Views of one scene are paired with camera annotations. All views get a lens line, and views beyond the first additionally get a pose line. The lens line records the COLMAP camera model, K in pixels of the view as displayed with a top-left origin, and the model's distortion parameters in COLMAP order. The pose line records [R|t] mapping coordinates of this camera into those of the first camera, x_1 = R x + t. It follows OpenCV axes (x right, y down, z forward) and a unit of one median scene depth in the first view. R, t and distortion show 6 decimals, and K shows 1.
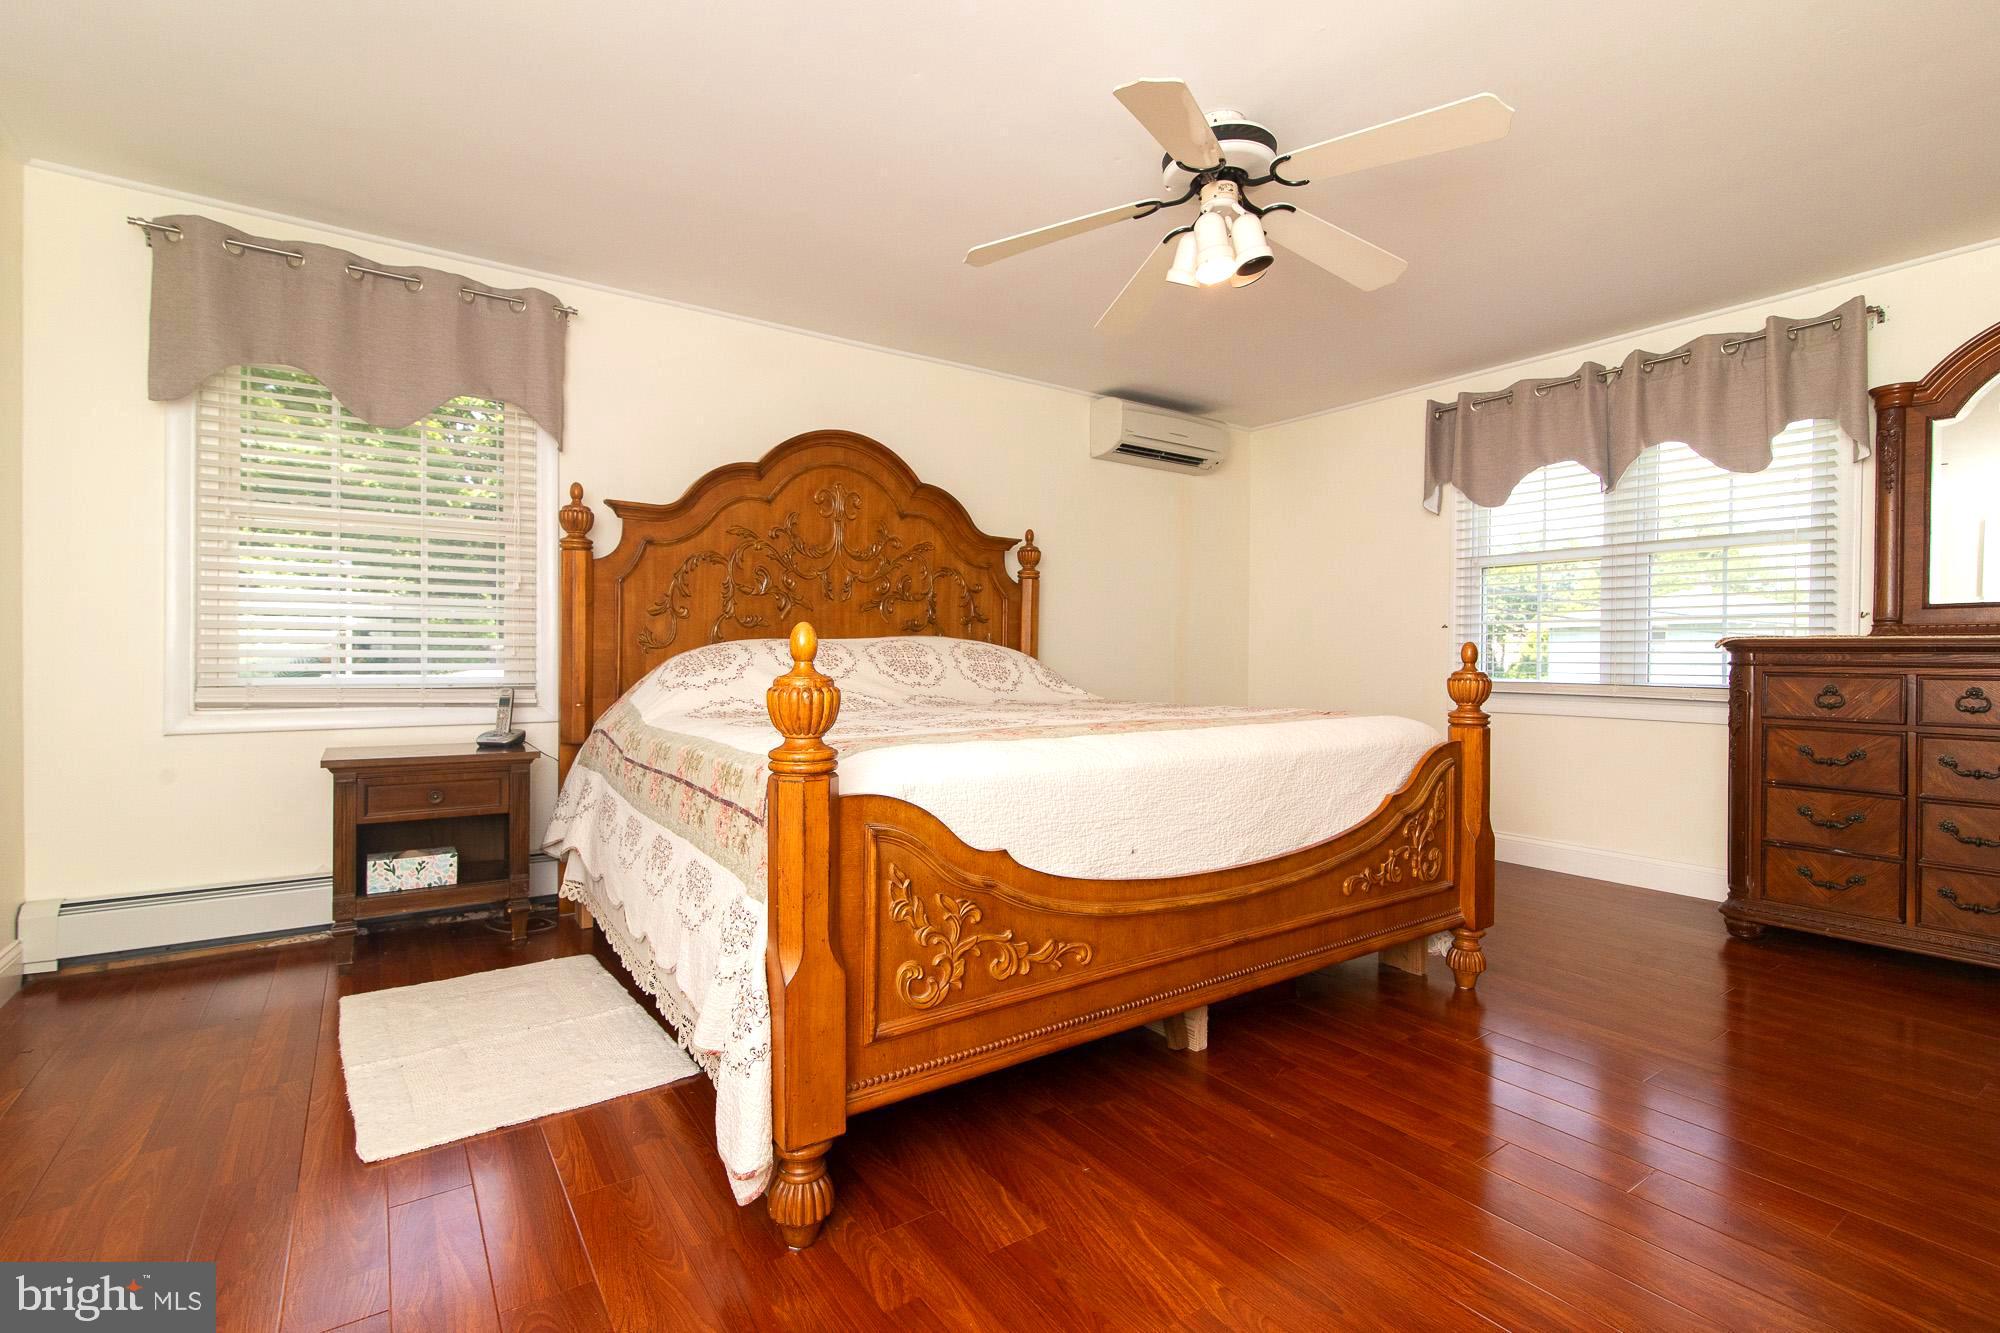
lens RADIAL K [[893.7, 0, 997.0], [0, 893.7, 660.0], [0, 0, 1]] dist [0.000358, 0.000039]
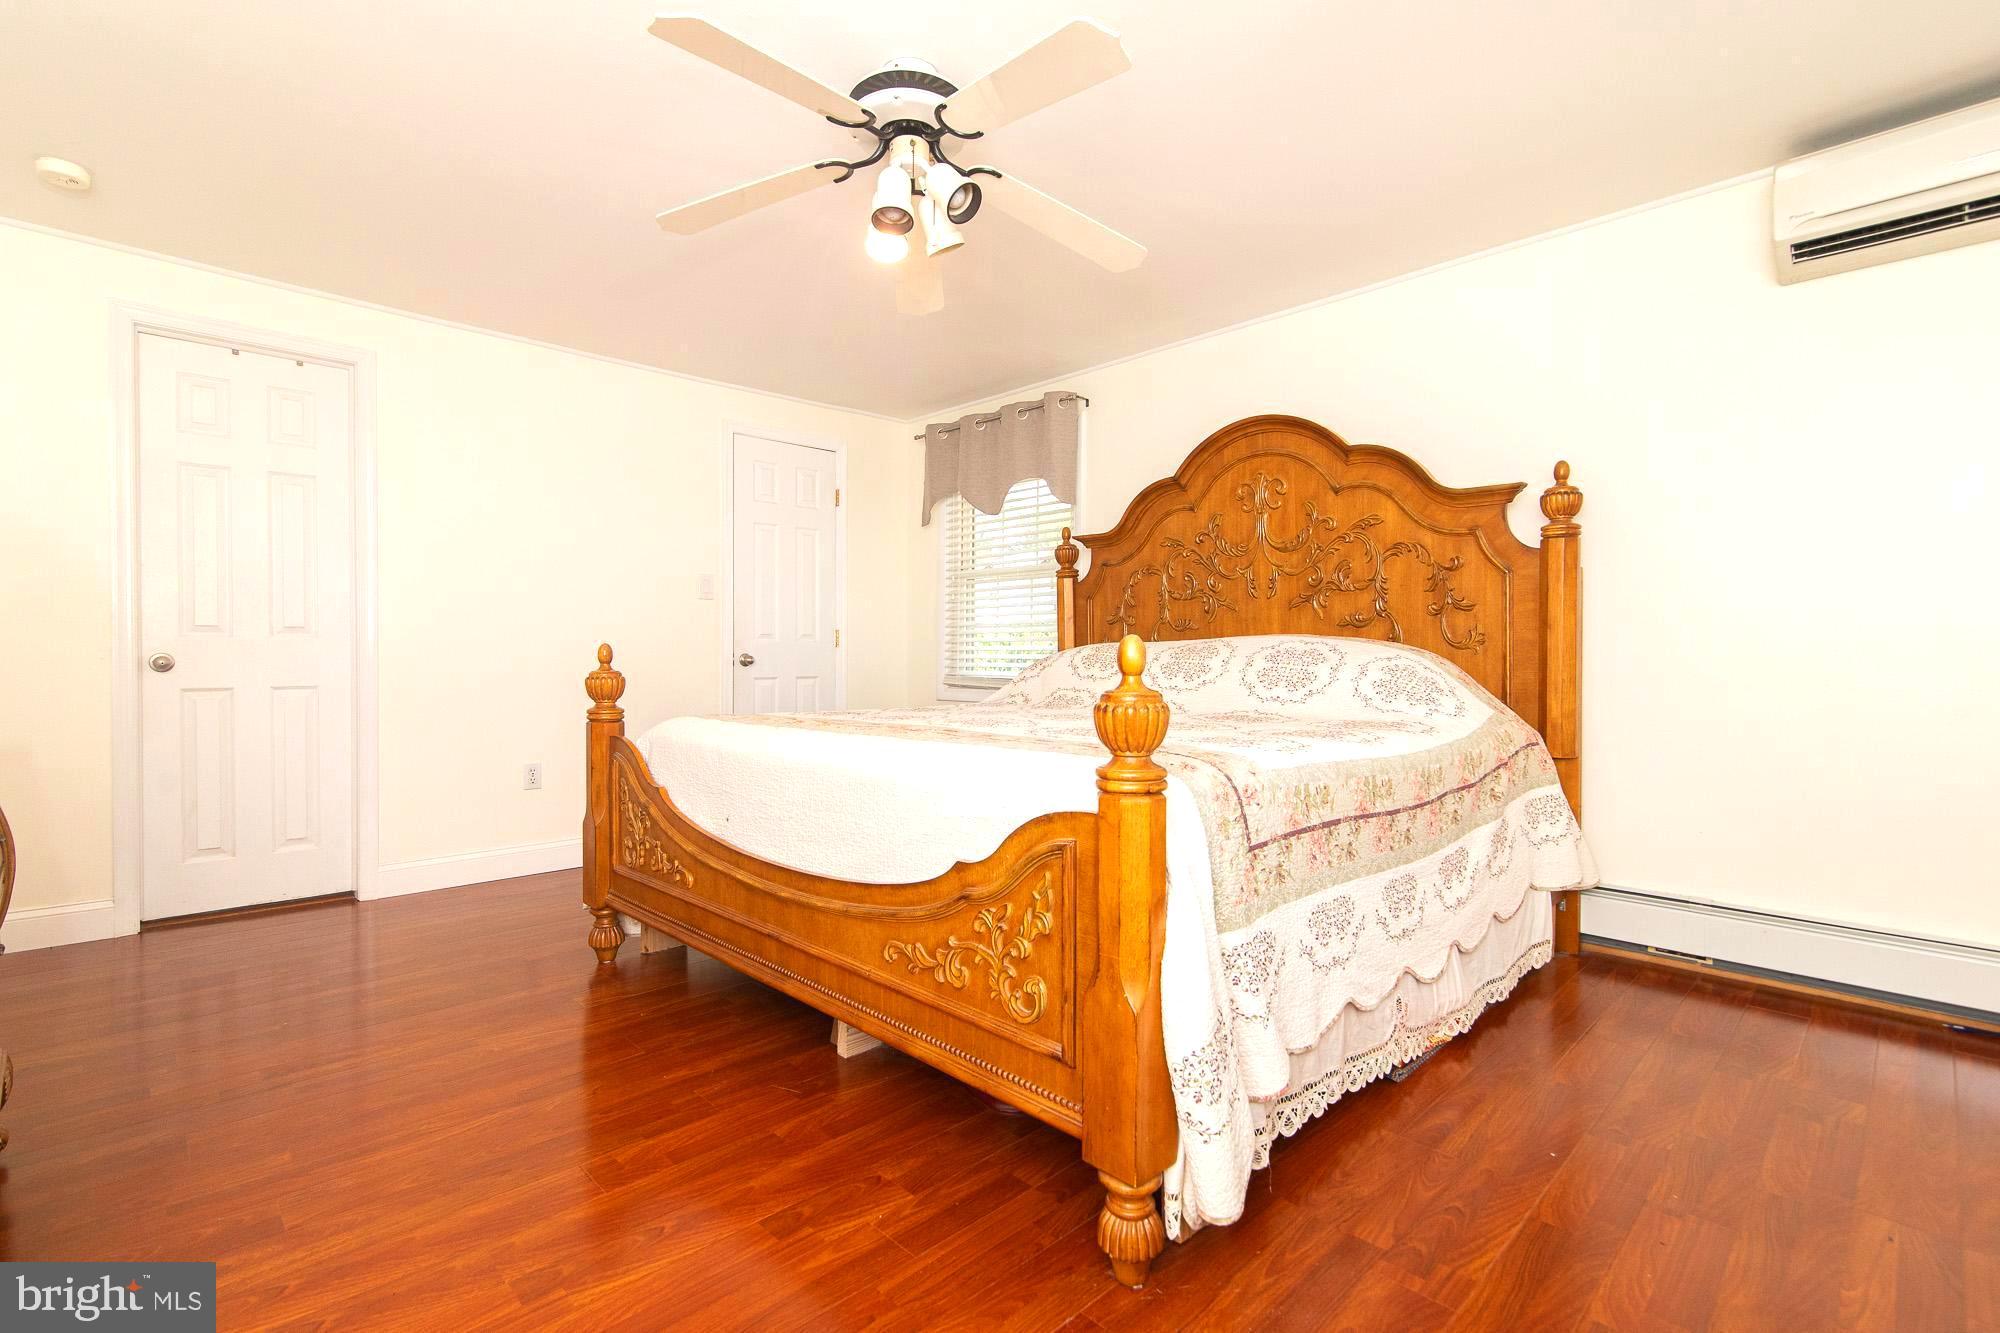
lens RADIAL K [[922.1, 0, 1013.8], [0, 922.1, 666.7], [0, 0, 1]] dist [-0.014793, 0.000238]
pose [[0.174311, 0.006916, -0.984666, 0.762009], [-0.005168, 0.999968, 0.006109, -0.000325], [0.984677, 0.004024, 0.174342, 0.613091]]
